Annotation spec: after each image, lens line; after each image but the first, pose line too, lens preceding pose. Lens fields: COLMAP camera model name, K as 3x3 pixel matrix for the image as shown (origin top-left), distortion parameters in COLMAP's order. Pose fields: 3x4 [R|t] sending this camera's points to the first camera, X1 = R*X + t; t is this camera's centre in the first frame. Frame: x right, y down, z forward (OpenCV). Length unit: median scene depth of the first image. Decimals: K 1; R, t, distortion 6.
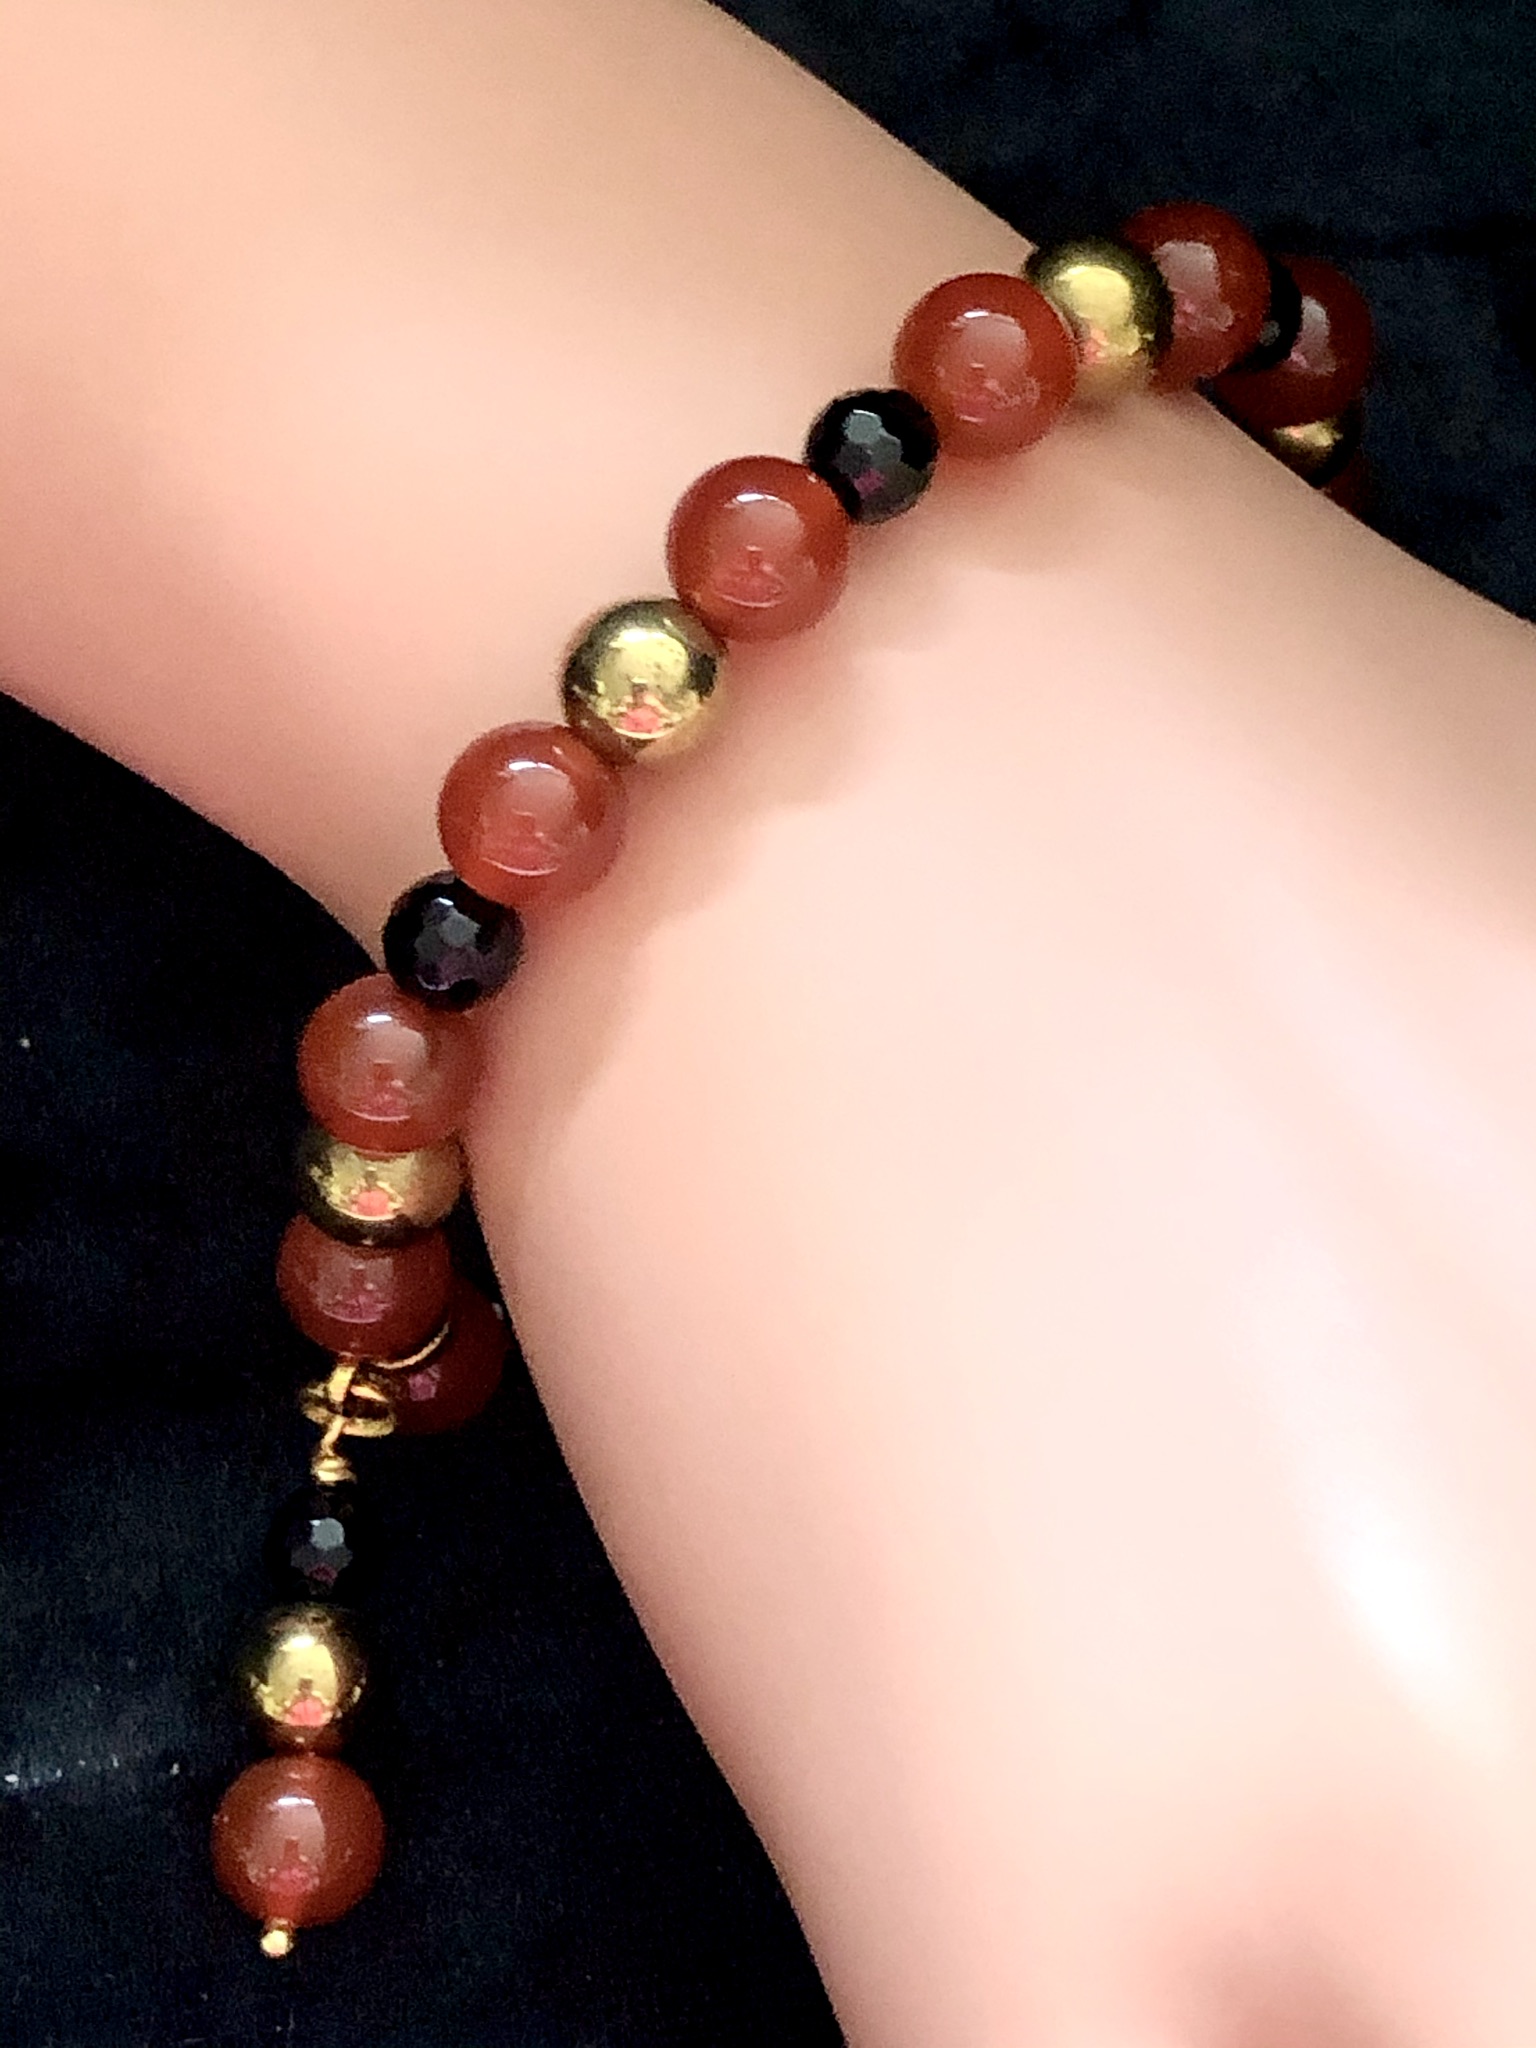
lens RADIAL K [[4533.0, 0, 768.0], [0, 4533.0, 1024.0], [0, 0, 1]] dist [0.322128, -0.910550]
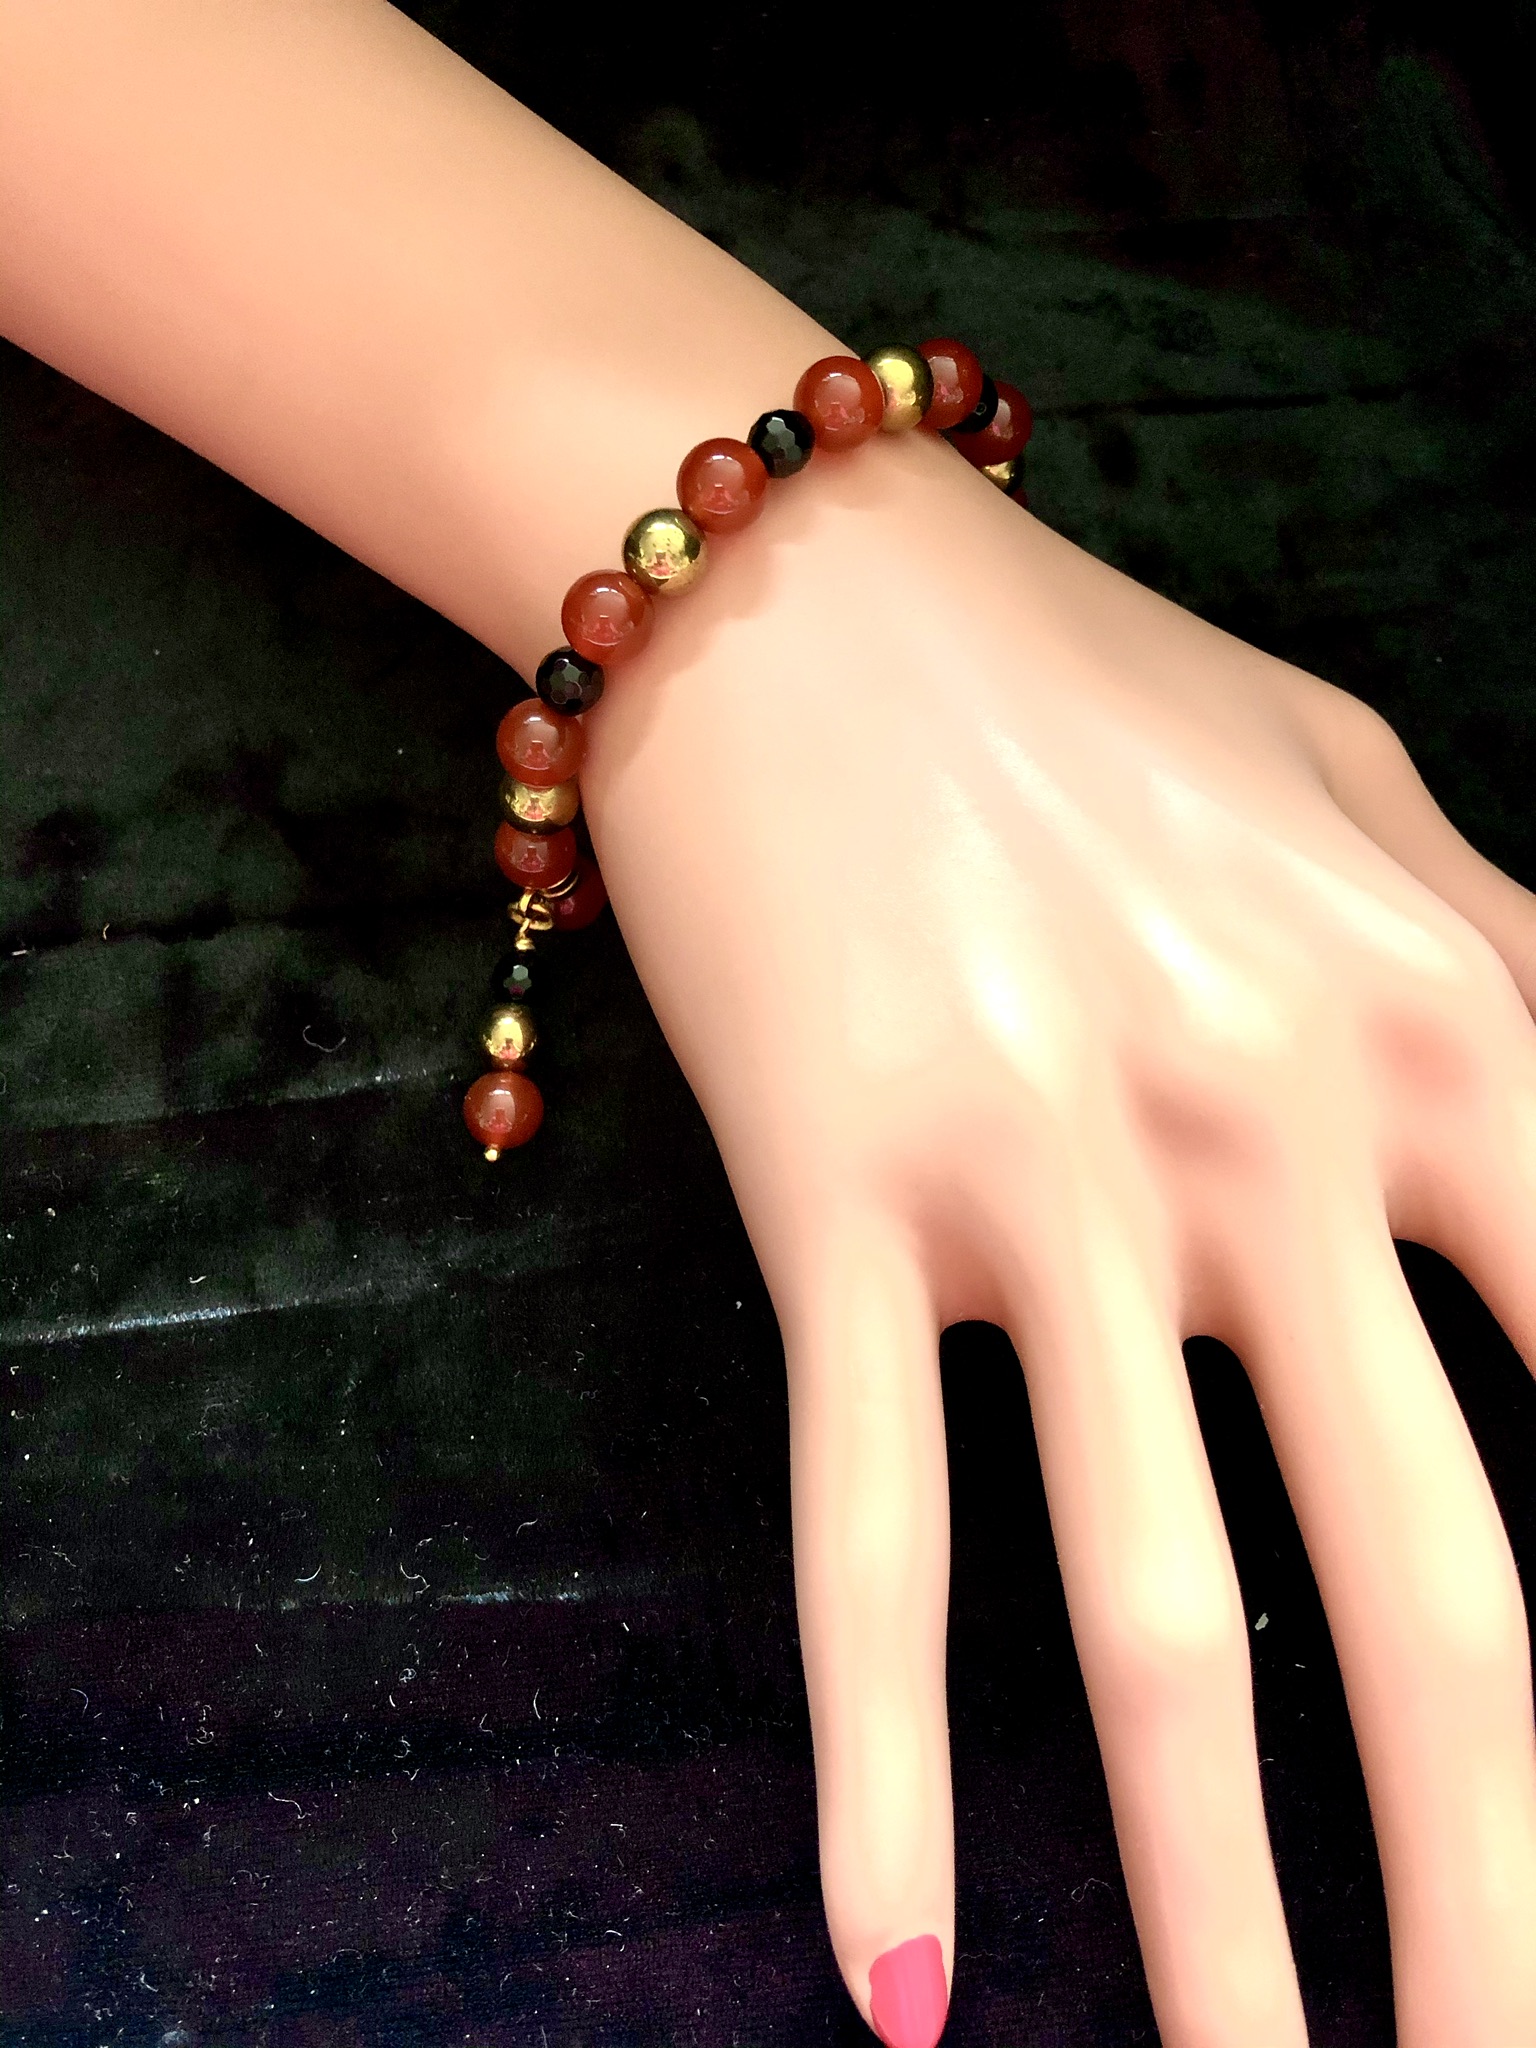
lens RADIAL K [[1672.2, 0, 768.0], [0, 1672.2, 1024.0], [0, 0, 1]] dist [0.001525, -0.000610]
pose [[0.999261, 0.034976, -0.015950, 0.036704], [-0.033104, 0.993871, 0.105476, 0.051826], [0.019541, -0.104870, 0.994294, 0.227037]]
